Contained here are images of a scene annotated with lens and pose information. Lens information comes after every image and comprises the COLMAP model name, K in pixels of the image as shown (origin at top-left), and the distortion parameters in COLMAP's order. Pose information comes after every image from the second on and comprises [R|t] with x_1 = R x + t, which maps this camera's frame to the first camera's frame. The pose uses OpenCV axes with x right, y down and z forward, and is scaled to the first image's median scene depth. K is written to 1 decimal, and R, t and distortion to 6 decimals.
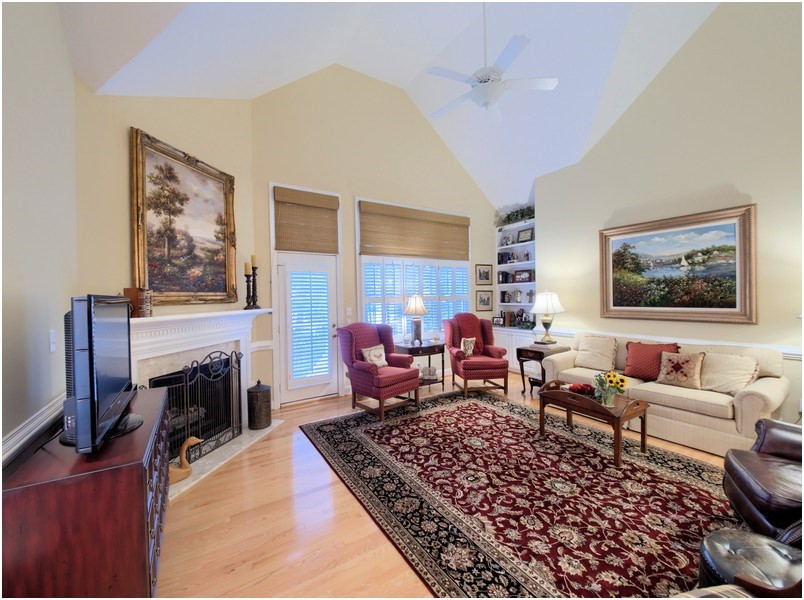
lens RADIAL K [[329.2, 0, 402.0], [0, 329.2, 300.0], [0, 0, 1]] dist [0.000327, -0.000726]
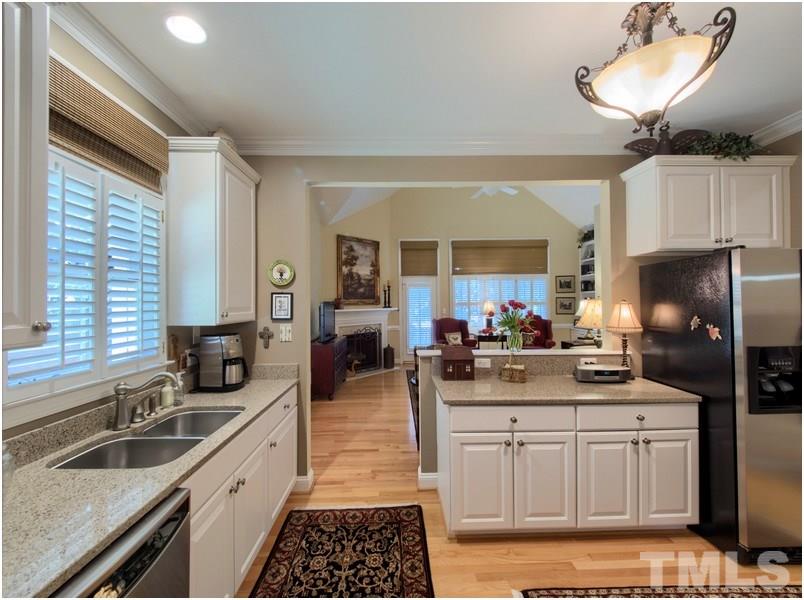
lens RADIAL K [[329.7, 0, 394.9], [0, 329.7, 300.6], [0, 0, 1]] dist [0.000920, -0.006421]
pose [[0.848811, 0.006394, -0.528658, 0.641160], [-0.009592, 0.999949, -0.003306, -0.010085], [0.528609, 0.007877, 0.848829, -0.658440]]
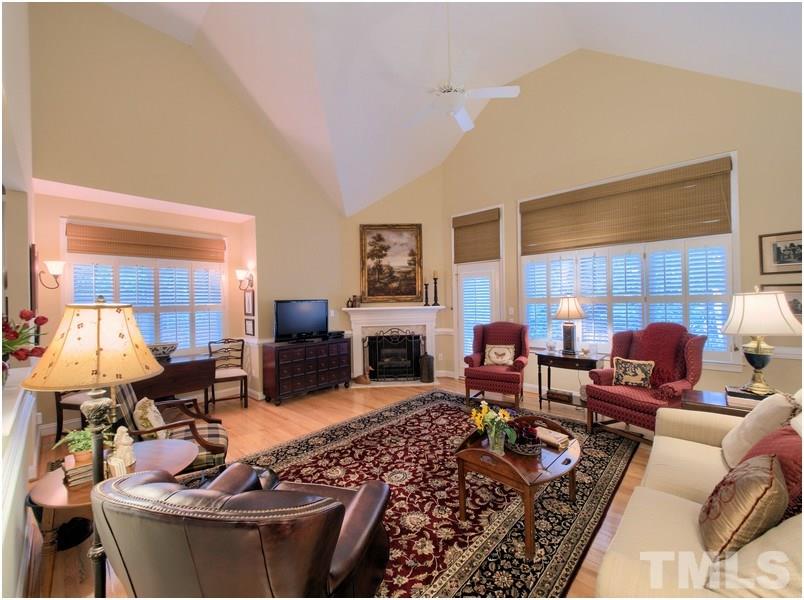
lens RADIAL K [[329.7, 0, 394.9], [0, 329.7, 300.6], [0, 0, 1]] dist [0.000920, -0.006421]
pose [[0.222920, 0.008240, -0.974802, 1.053026], [0.003875, 0.999949, 0.009339, -0.013637], [0.974829, -0.005859, 0.222877, 0.518115]]
